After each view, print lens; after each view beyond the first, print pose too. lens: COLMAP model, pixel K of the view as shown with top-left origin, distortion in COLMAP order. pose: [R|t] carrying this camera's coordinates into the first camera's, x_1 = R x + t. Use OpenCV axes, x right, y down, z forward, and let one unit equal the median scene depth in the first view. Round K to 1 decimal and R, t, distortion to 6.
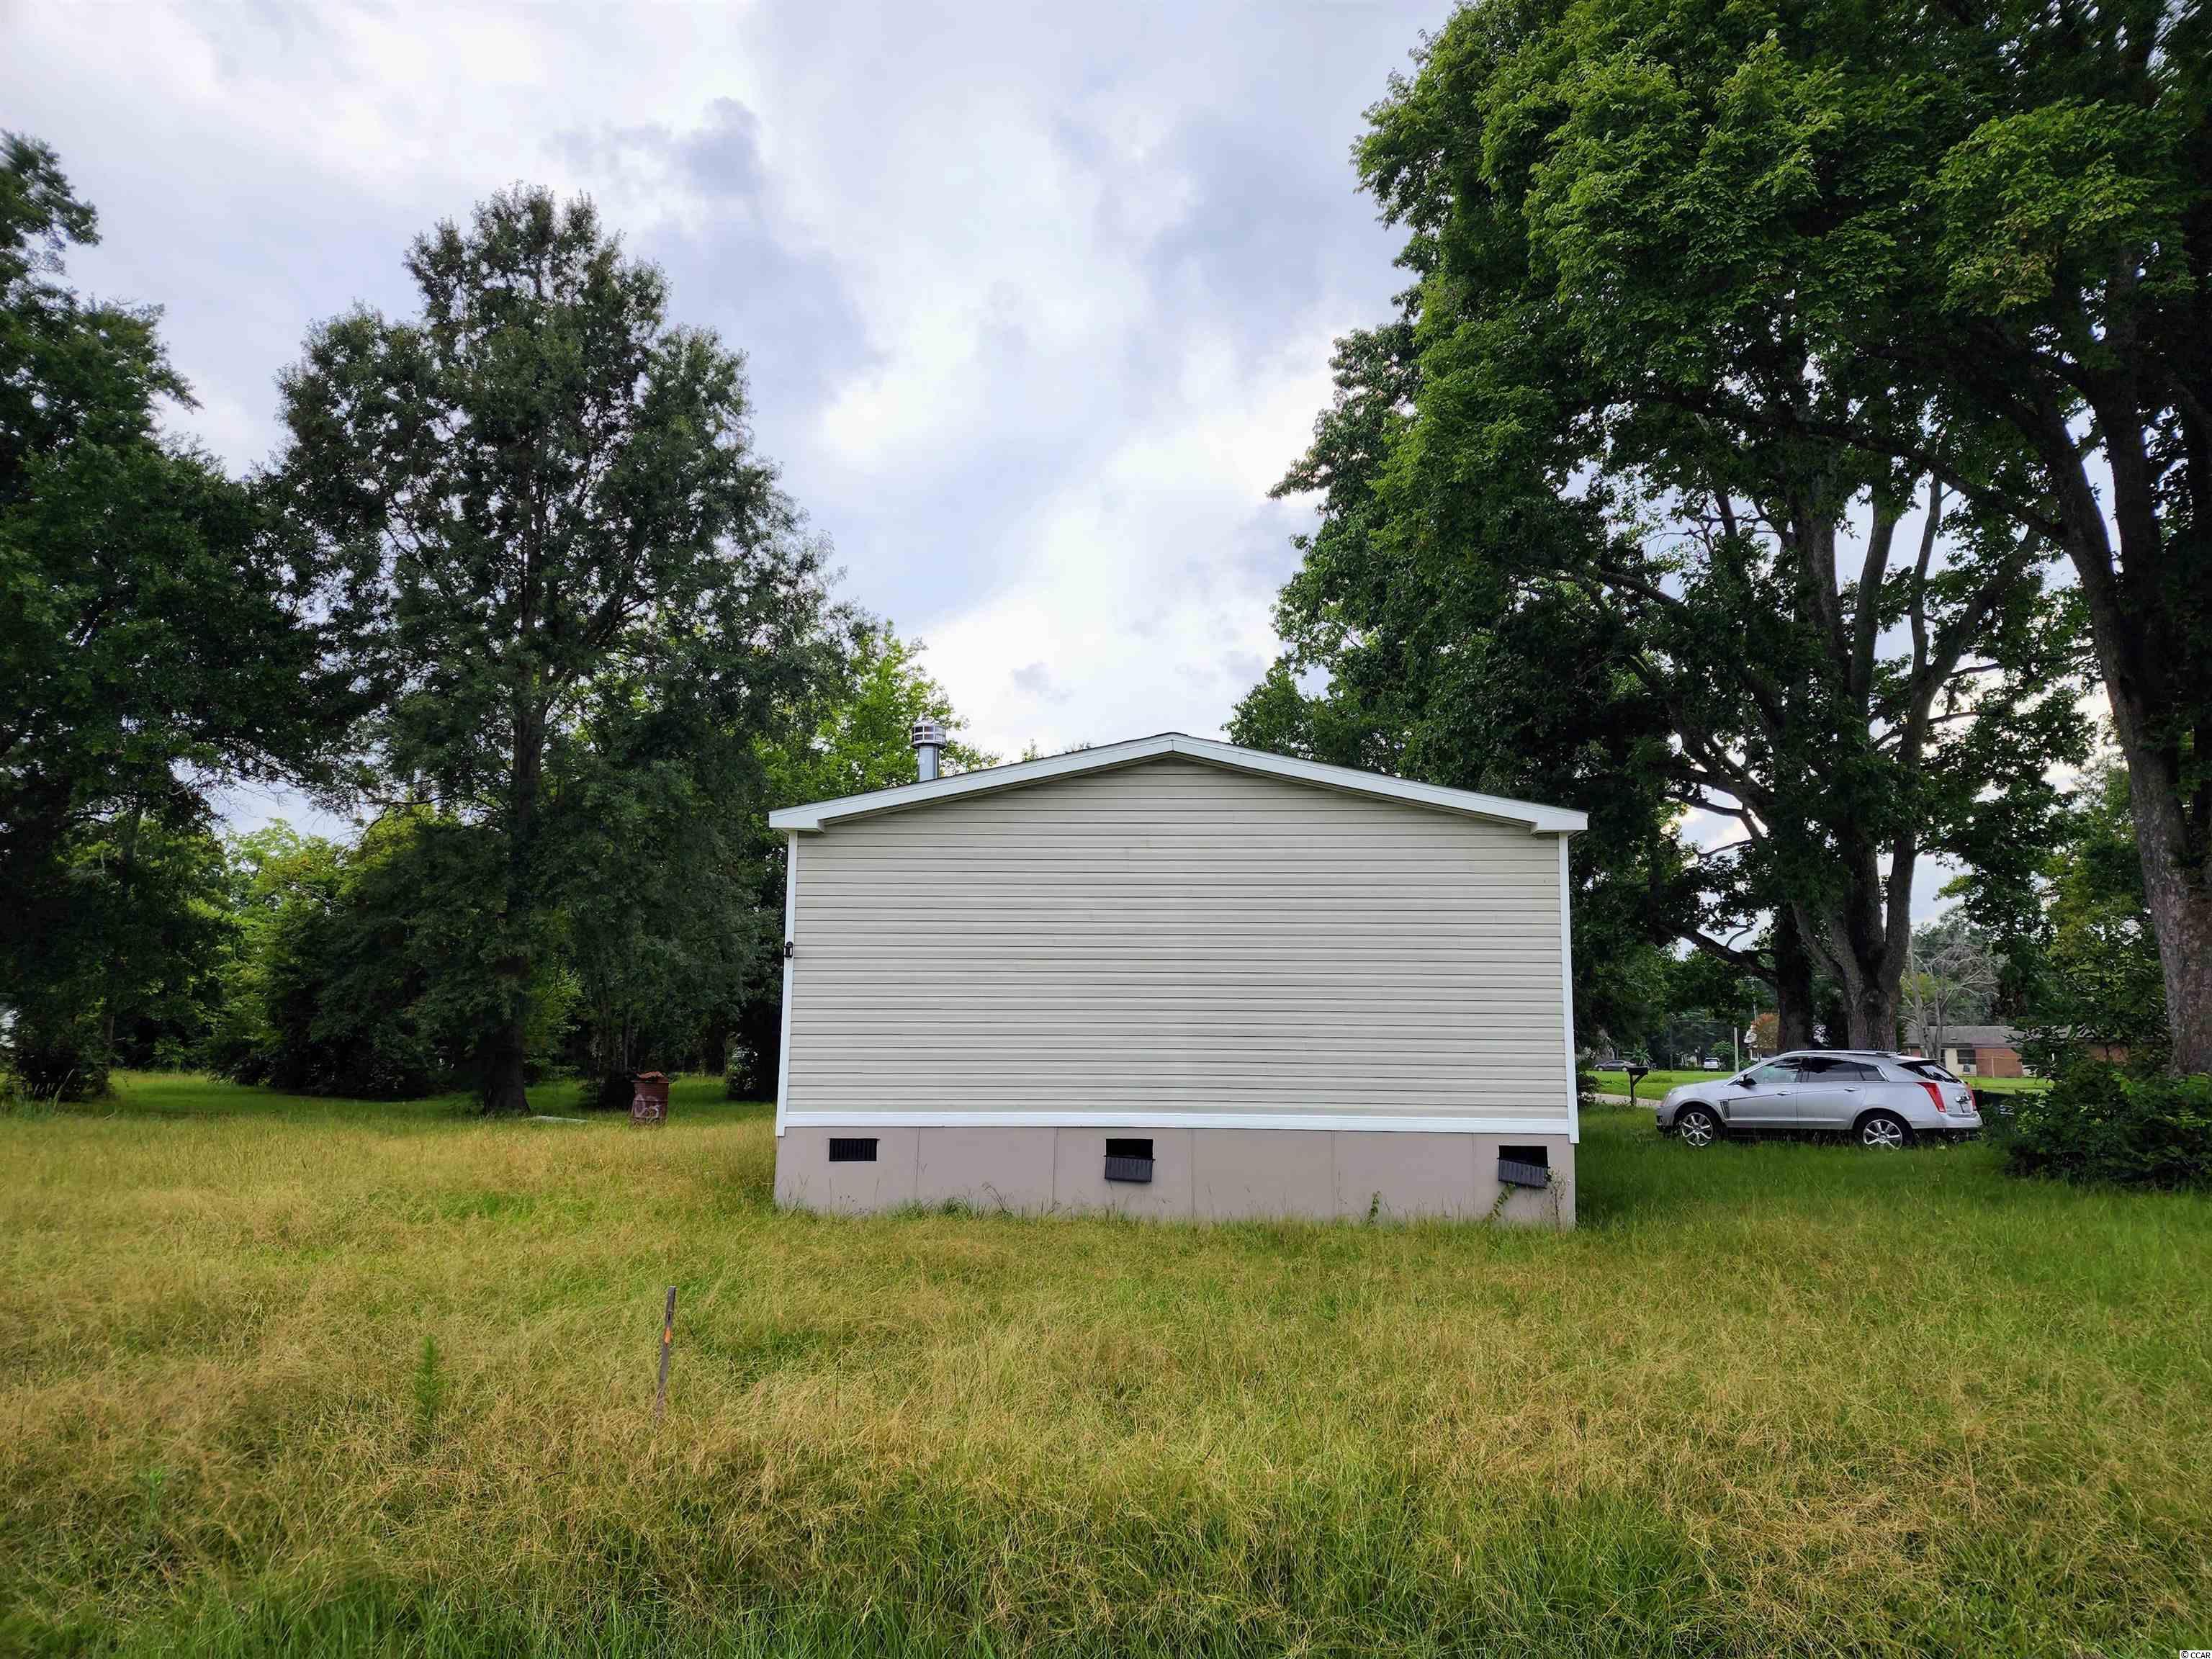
lens RADIAL K [[1476.1, 0, 1117.4], [0, 1476.1, 821.1], [0, 0, 1]] dist [0.085818, -0.094737]
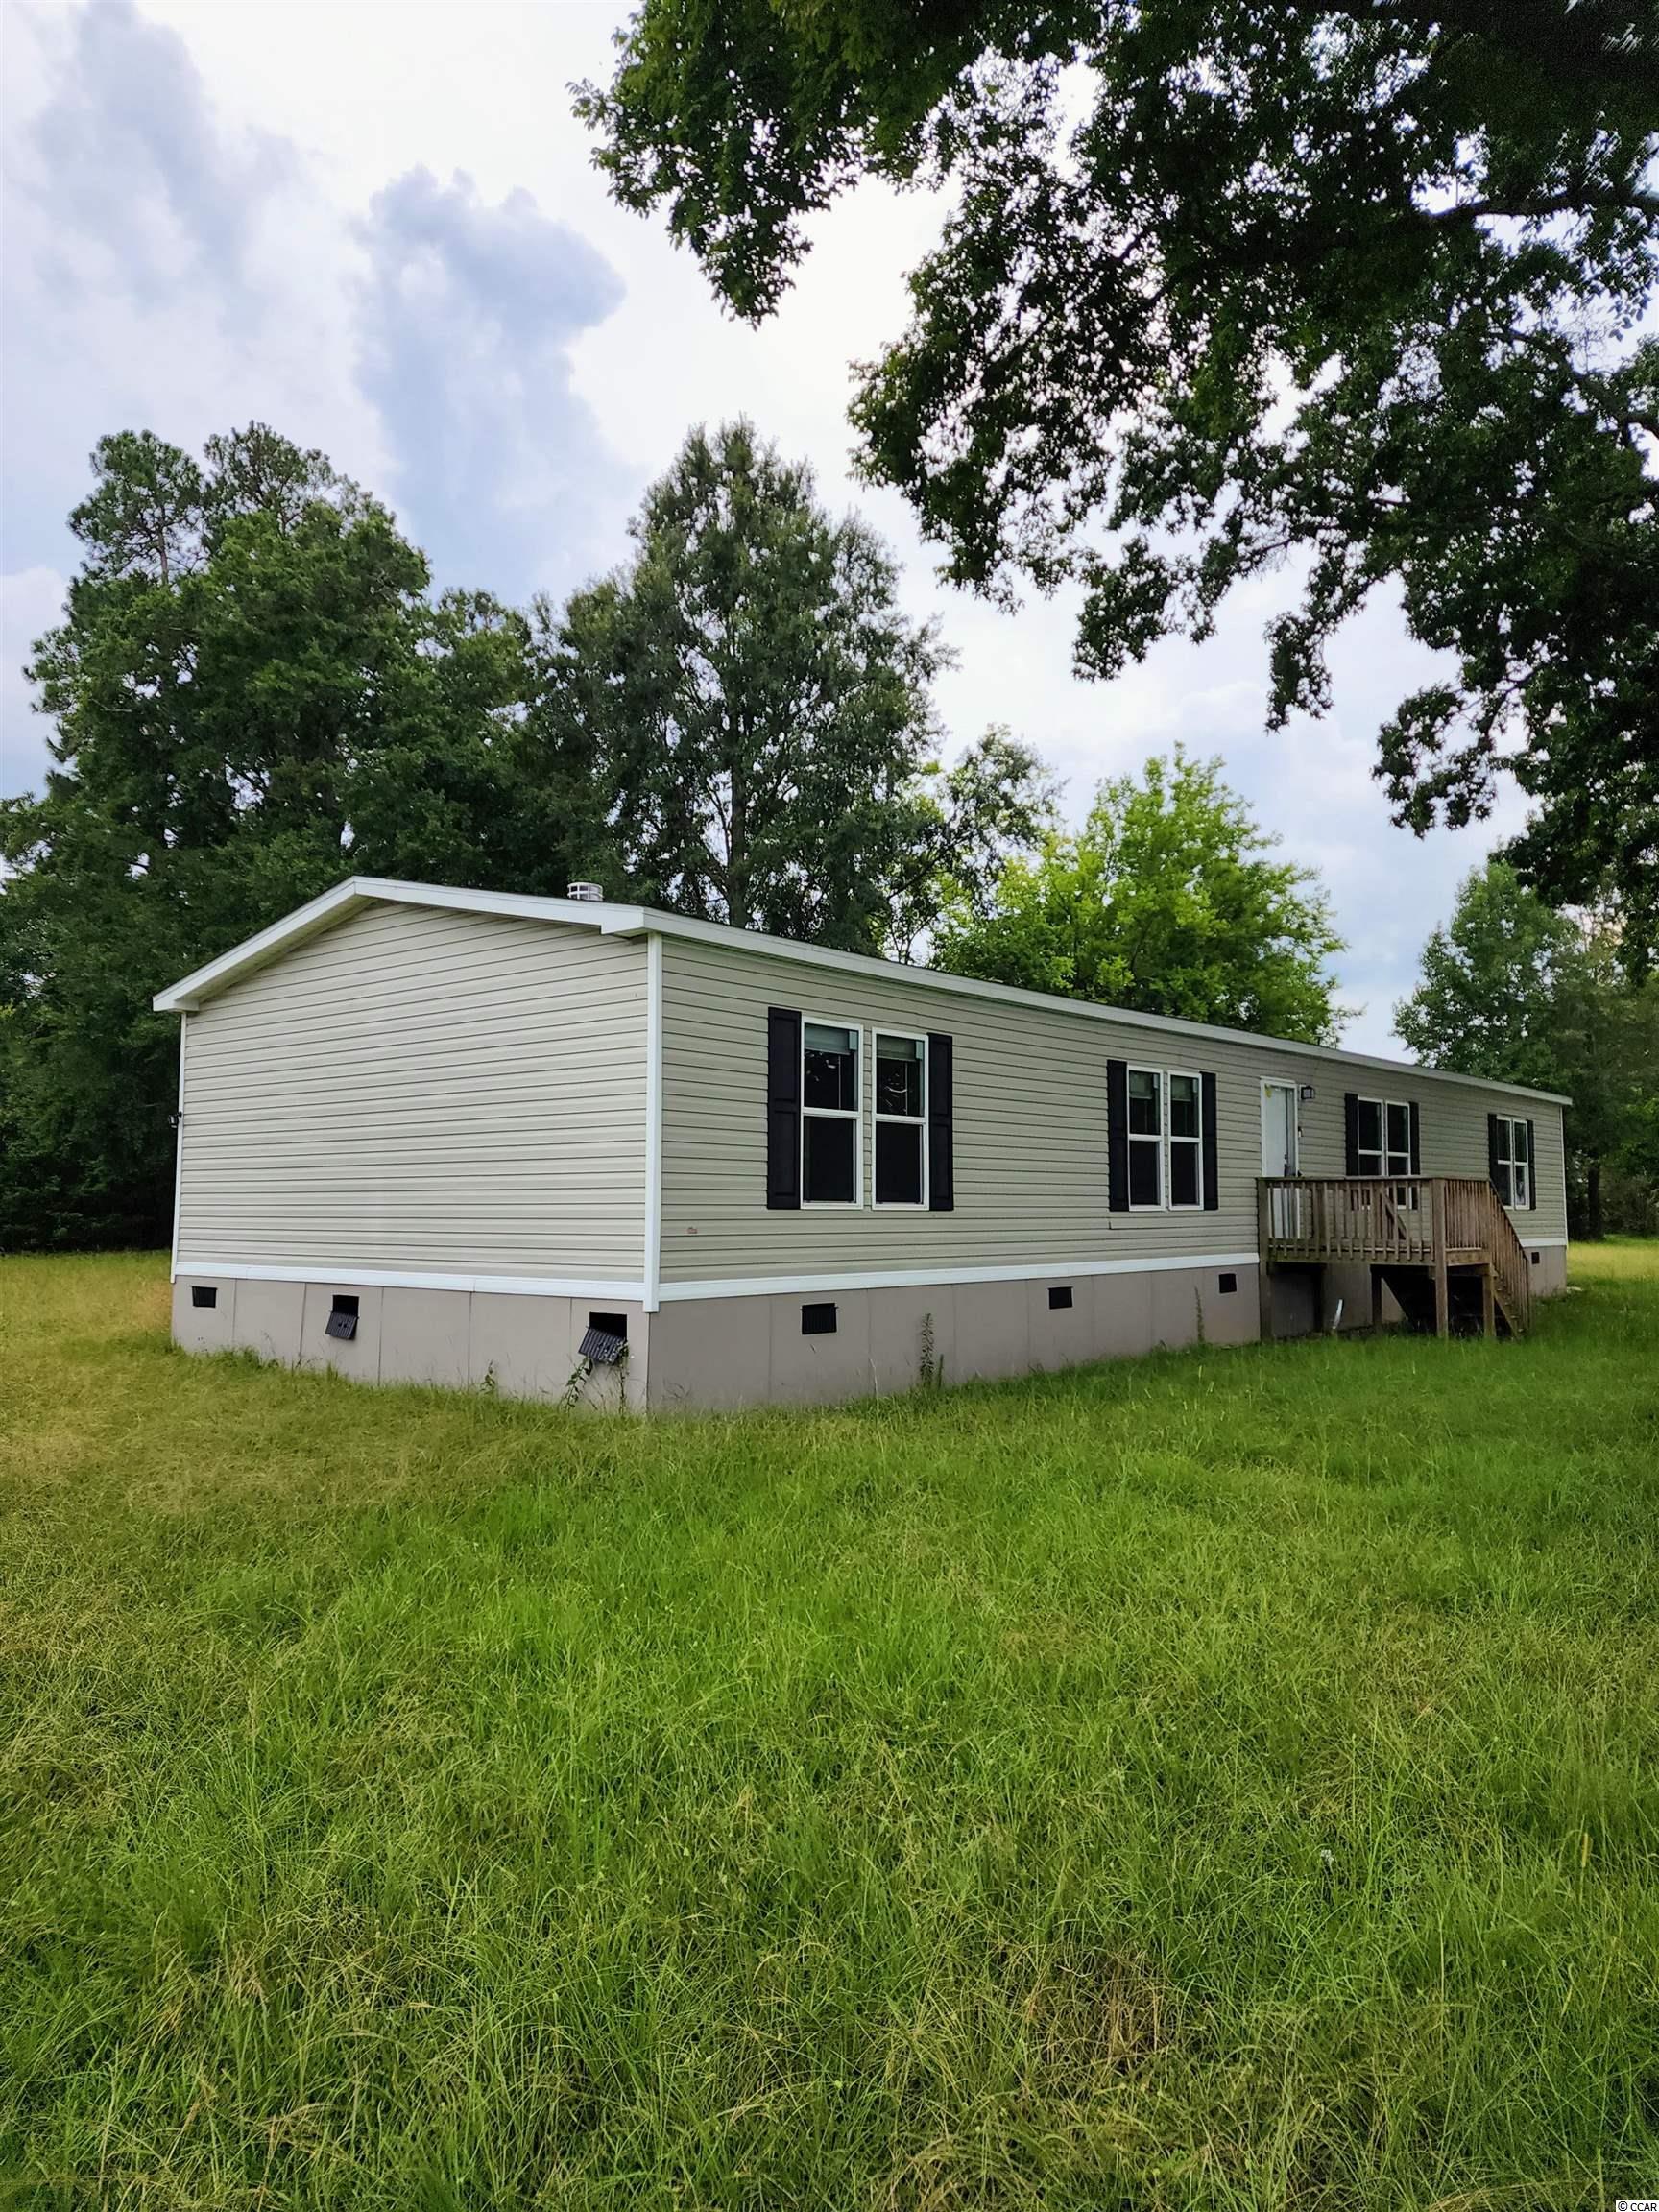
lens RADIAL K [[1476.1, 0, 829.5], [0, 1476.1, 1106.0], [0, 0, 1]] dist [0.085818, -0.094737]
pose [[0.784348, -0.047782, -0.618478, 0.886381], [0.101663, 0.993450, 0.052177, 0.070648], [0.611934, -0.103801, 0.784068, 0.433485]]
